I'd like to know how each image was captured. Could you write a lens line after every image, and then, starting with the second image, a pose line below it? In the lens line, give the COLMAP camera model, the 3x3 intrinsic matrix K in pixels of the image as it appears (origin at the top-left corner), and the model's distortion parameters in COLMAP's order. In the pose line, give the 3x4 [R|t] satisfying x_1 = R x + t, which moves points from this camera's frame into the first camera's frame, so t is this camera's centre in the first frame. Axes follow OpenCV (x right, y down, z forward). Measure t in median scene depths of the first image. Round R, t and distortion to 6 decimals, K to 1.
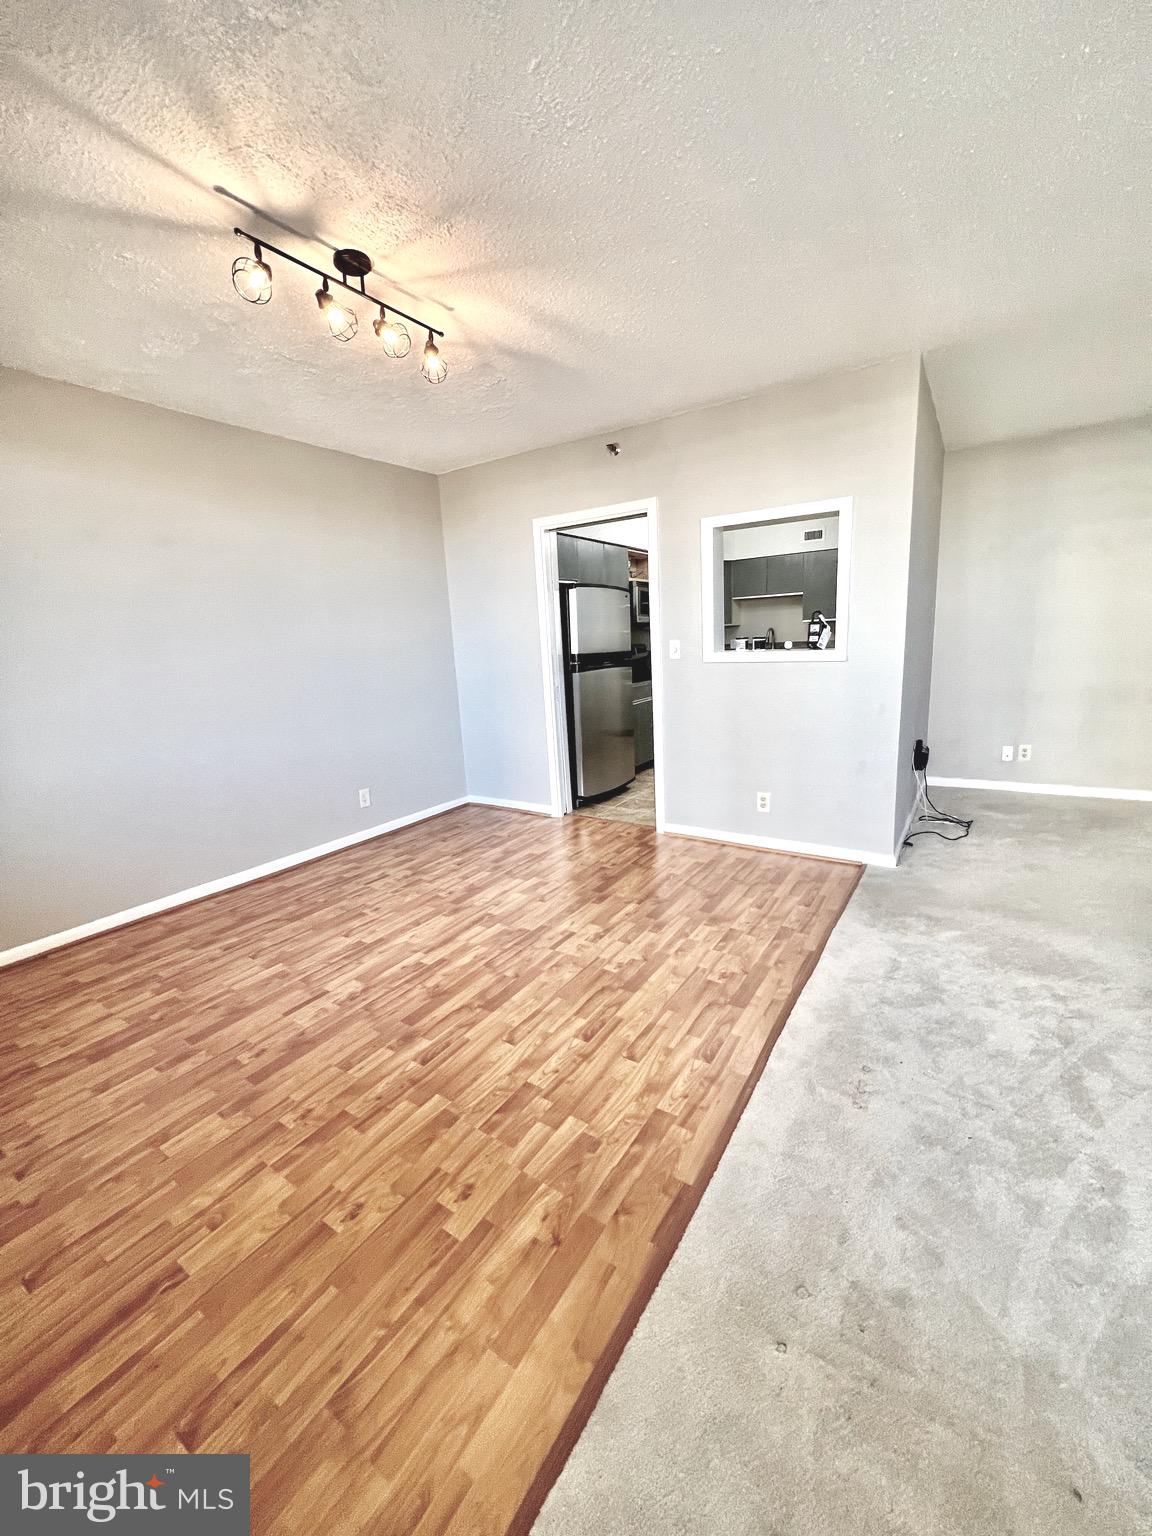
lens RADIAL K [[615.4, 0, 567.1], [0, 615.4, 768.4], [0, 0, 1]] dist [-0.000274, 0.000131]
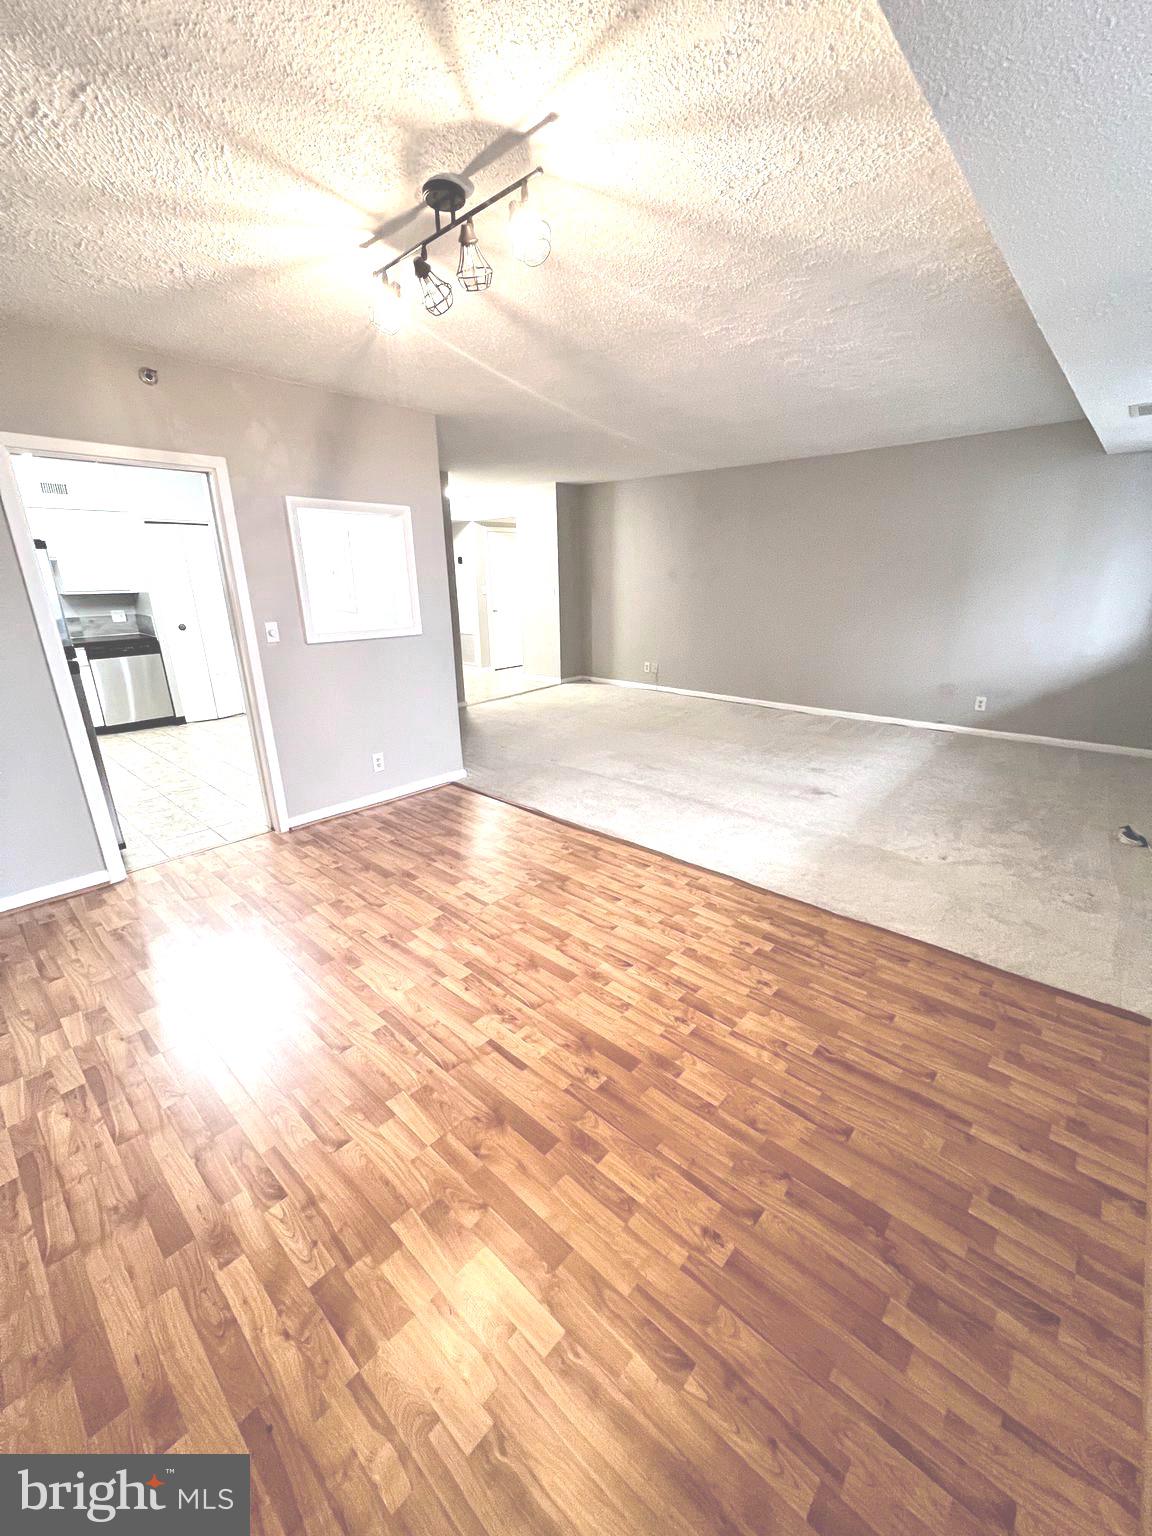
lens RADIAL K [[615.4, 0, 586.6], [0, 615.4, 763.3], [0, 0, 1]] dist [-0.000274, 0.000131]
pose [[0.137299, -0.249176, 0.958676, -1.066660], [0.208686, 0.953395, 0.217916, -0.164448], [-0.968297, 0.170143, 0.182900, 0.620451]]
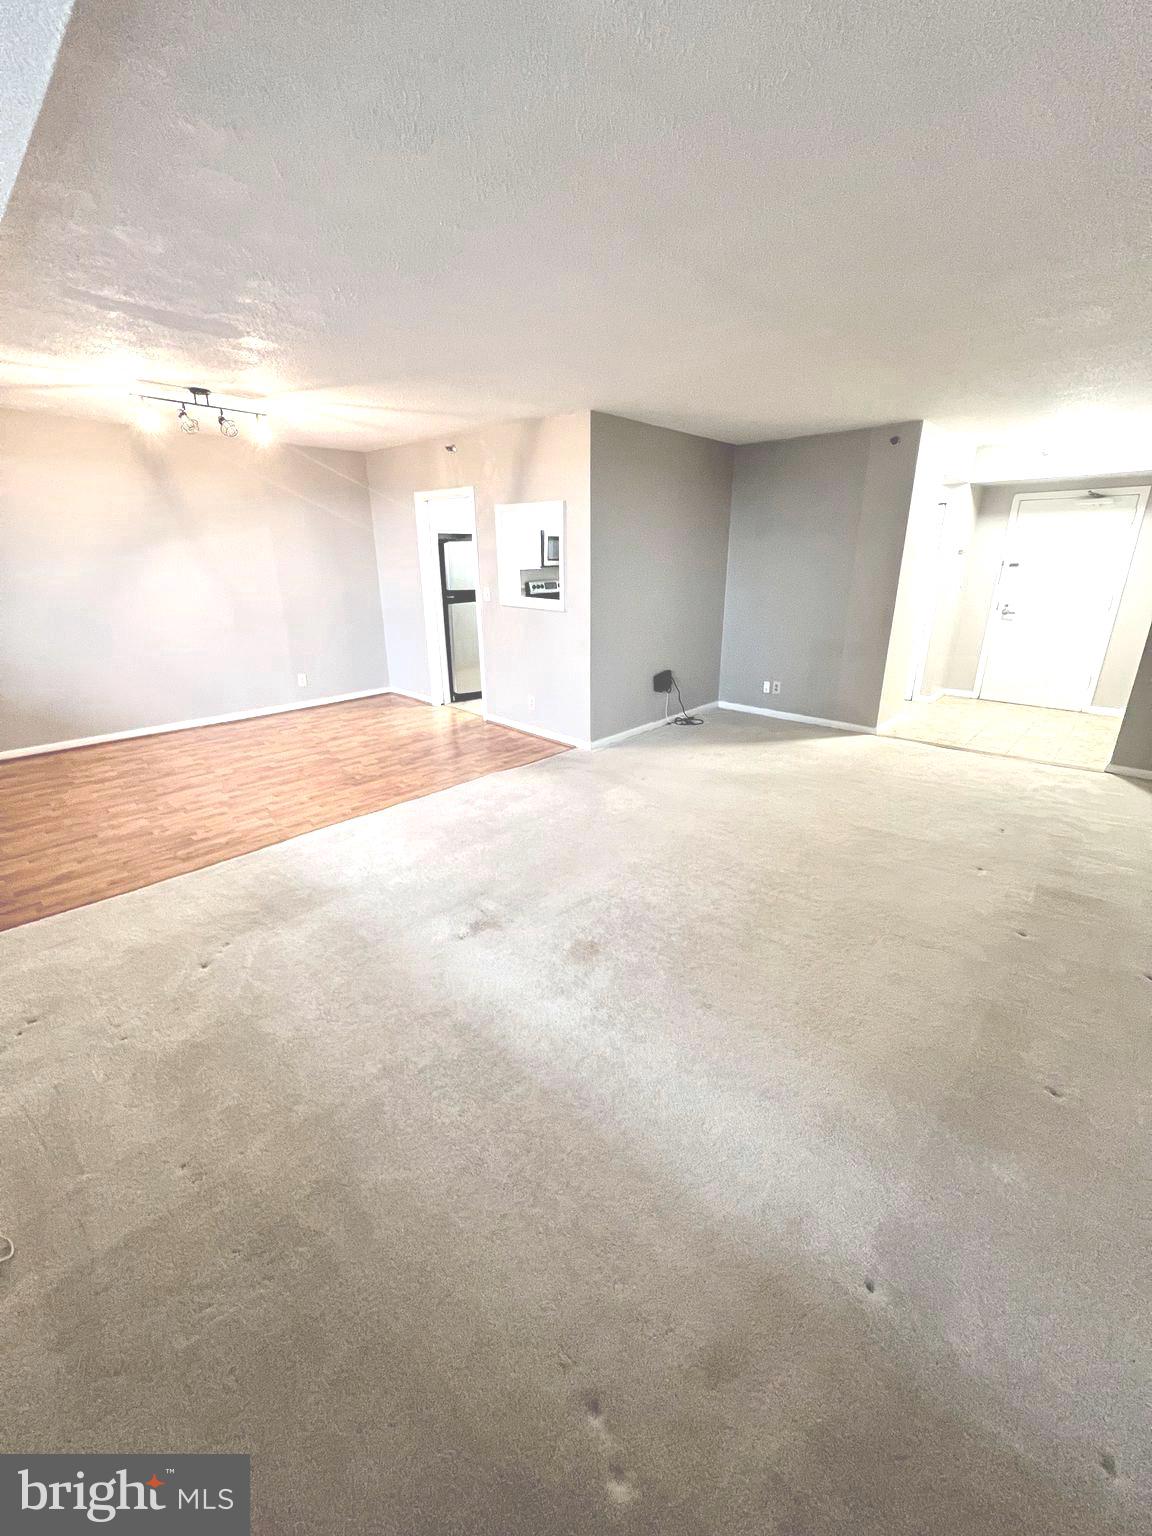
lens RADIAL K [[615.4, 0, 575.3], [0, 615.4, 764.4], [0, 0, 1]] dist [-0.000274, 0.000131]
pose [[0.984958, 0.099890, -0.140997, 0.959048], [-0.080579, 0.987345, 0.136590, -0.014059], [0.152857, -0.123174, 0.980542, -0.688750]]
